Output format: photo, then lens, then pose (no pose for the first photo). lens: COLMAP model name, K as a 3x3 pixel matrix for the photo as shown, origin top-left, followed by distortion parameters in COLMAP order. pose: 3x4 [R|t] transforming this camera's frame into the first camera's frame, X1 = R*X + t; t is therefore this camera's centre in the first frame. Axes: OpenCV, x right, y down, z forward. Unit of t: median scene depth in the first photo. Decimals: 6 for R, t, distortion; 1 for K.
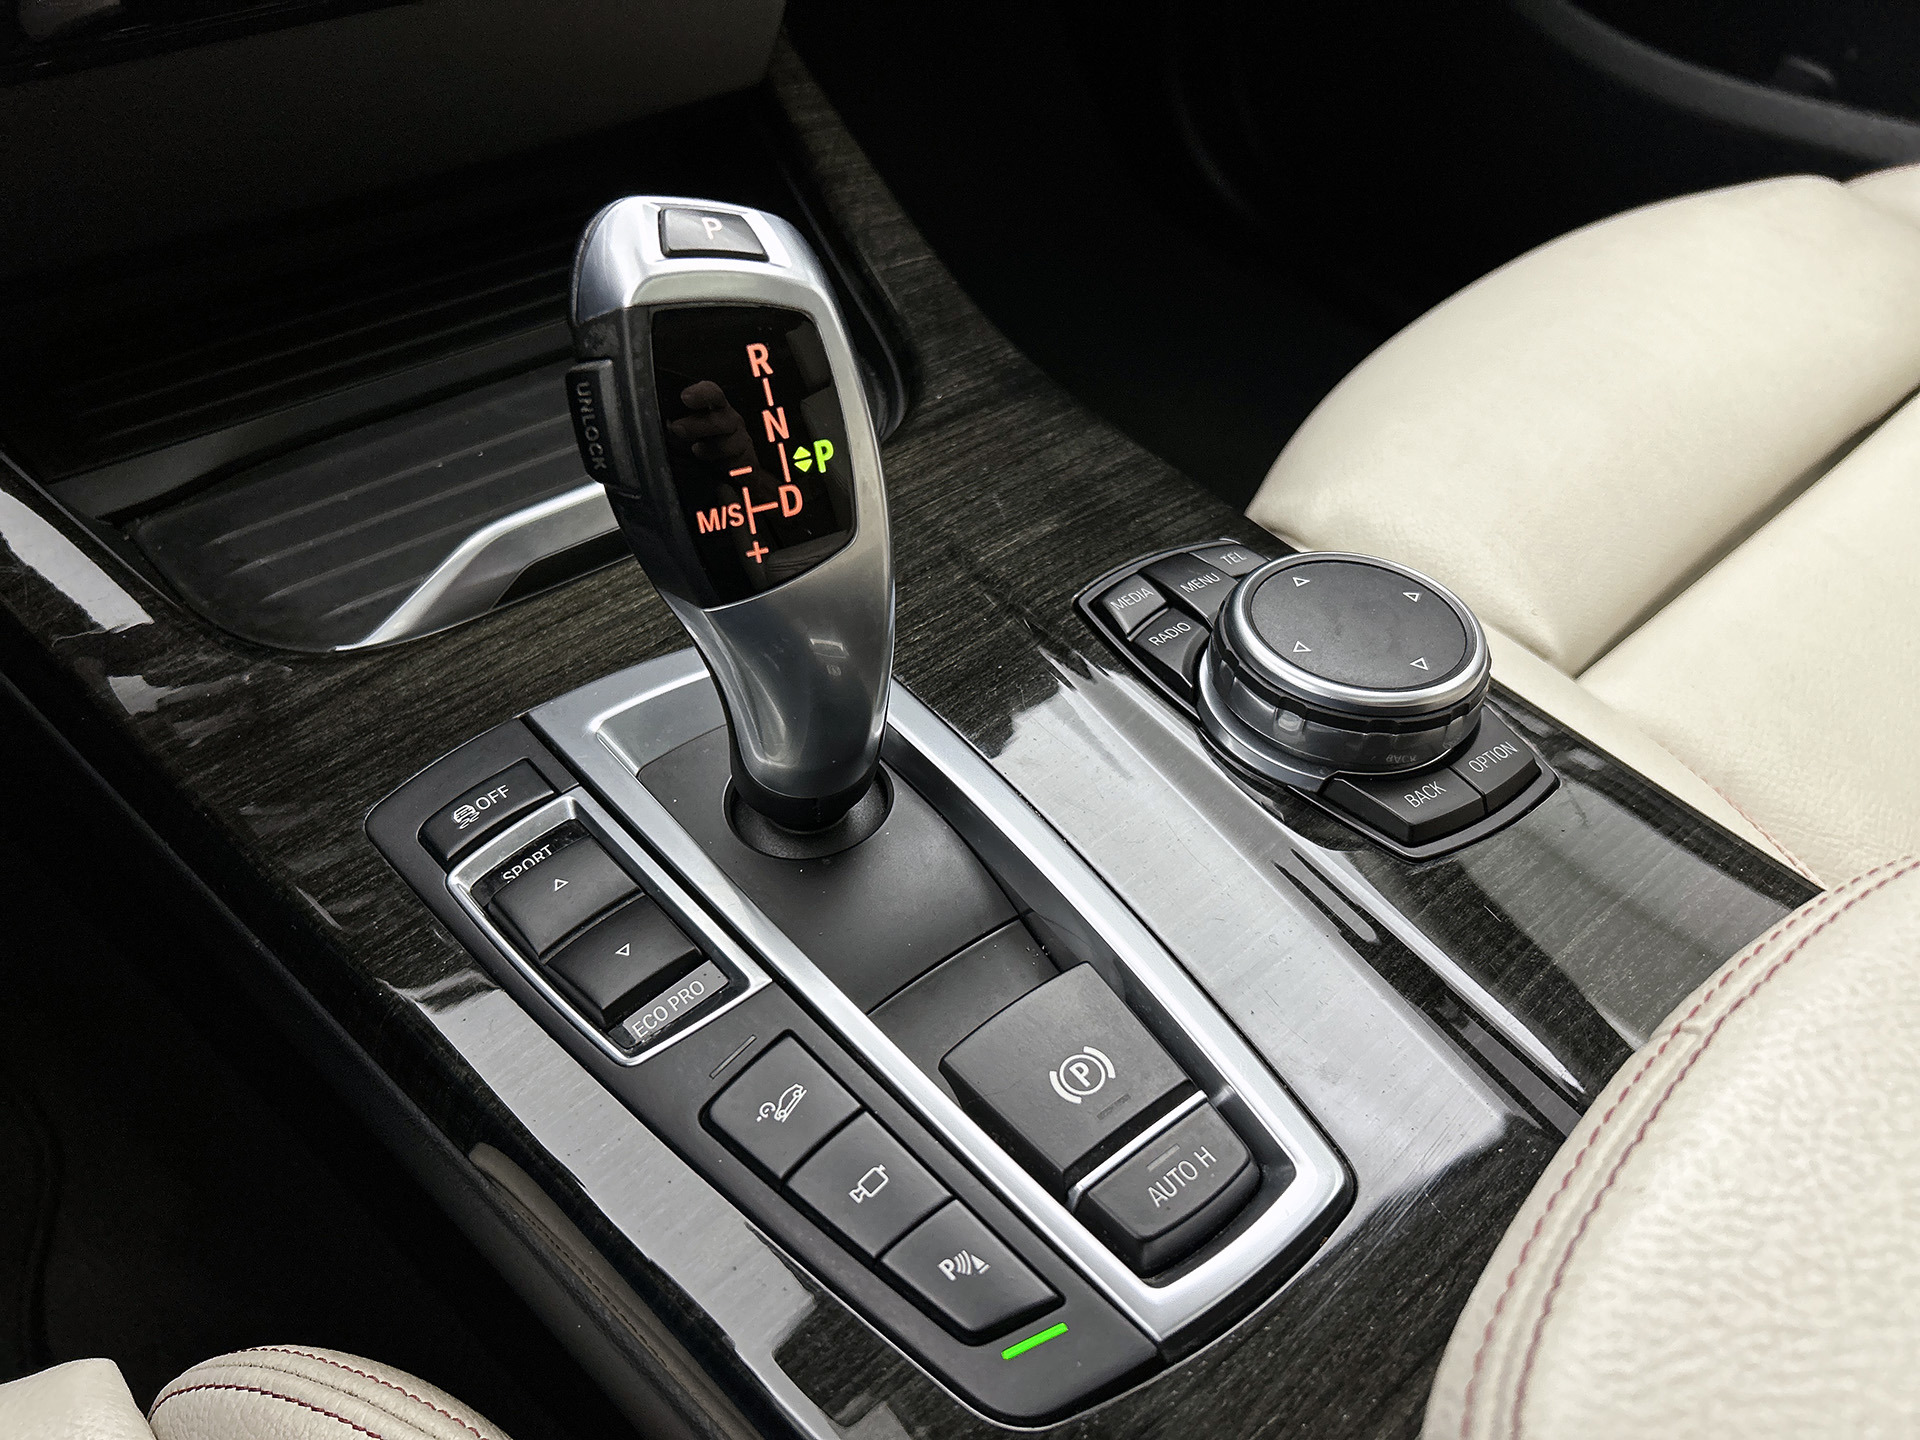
lens RADIAL K [[1459.7, 0, 963.9], [0, 1459.7, 735.0], [0, 0, 1]] dist [-0.003034, -0.001664]
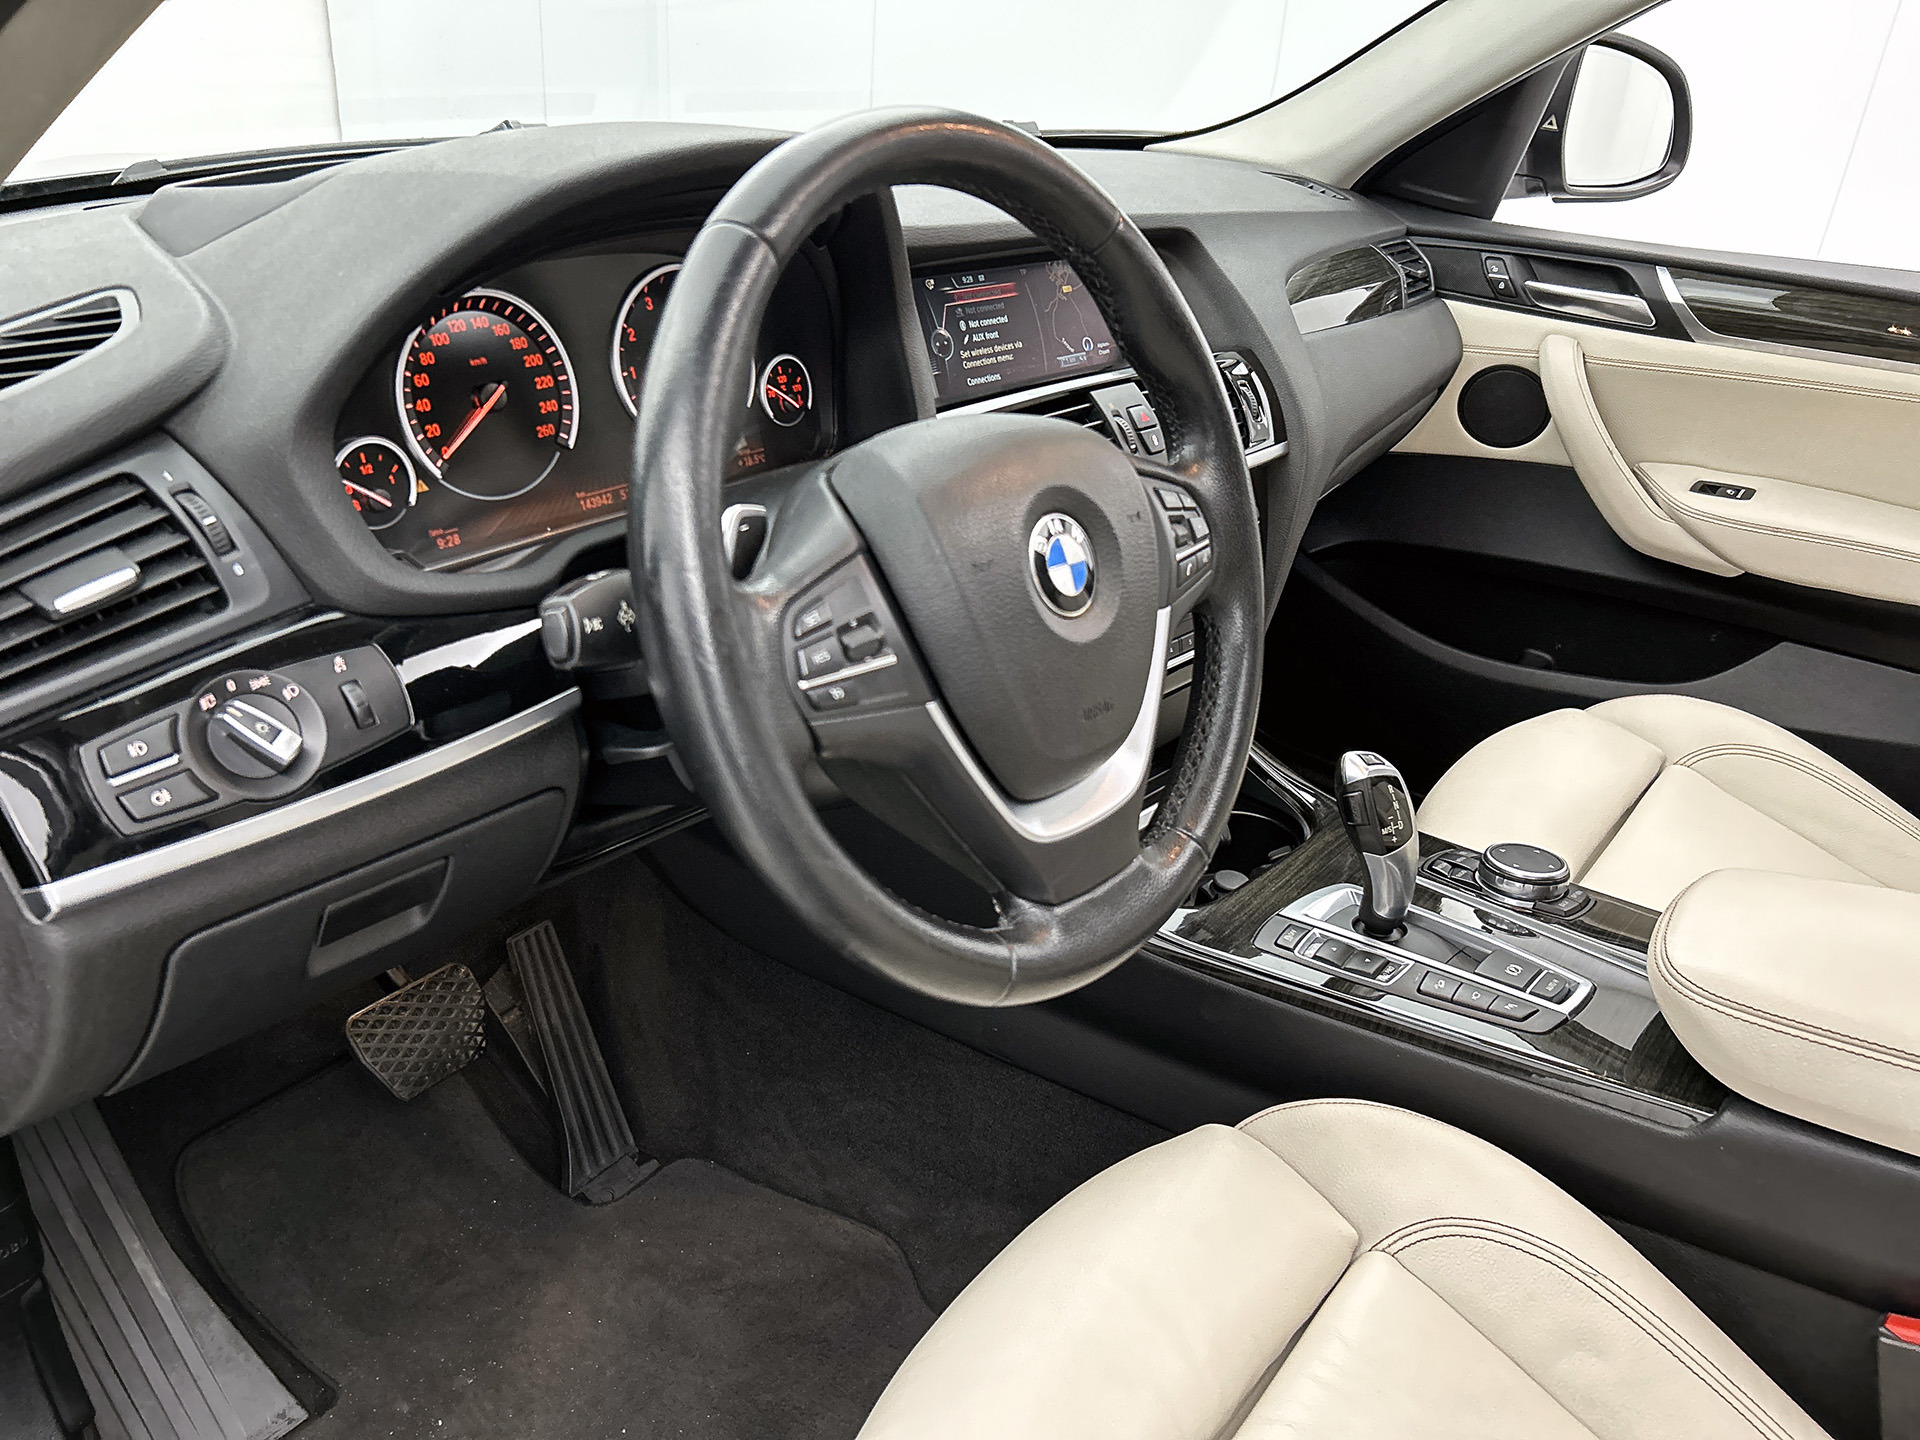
lens RADIAL K [[1459.7, 0, 883.1], [0, 1459.7, 716.1], [0, 0, 1]] dist [-0.003034, -0.001664]
pose [[0.988859, -0.074725, 0.128737, -1.368173], [0.116307, 0.927622, -0.354951, 0.545372], [-0.092896, 0.365969, 0.925979, -1.767006]]
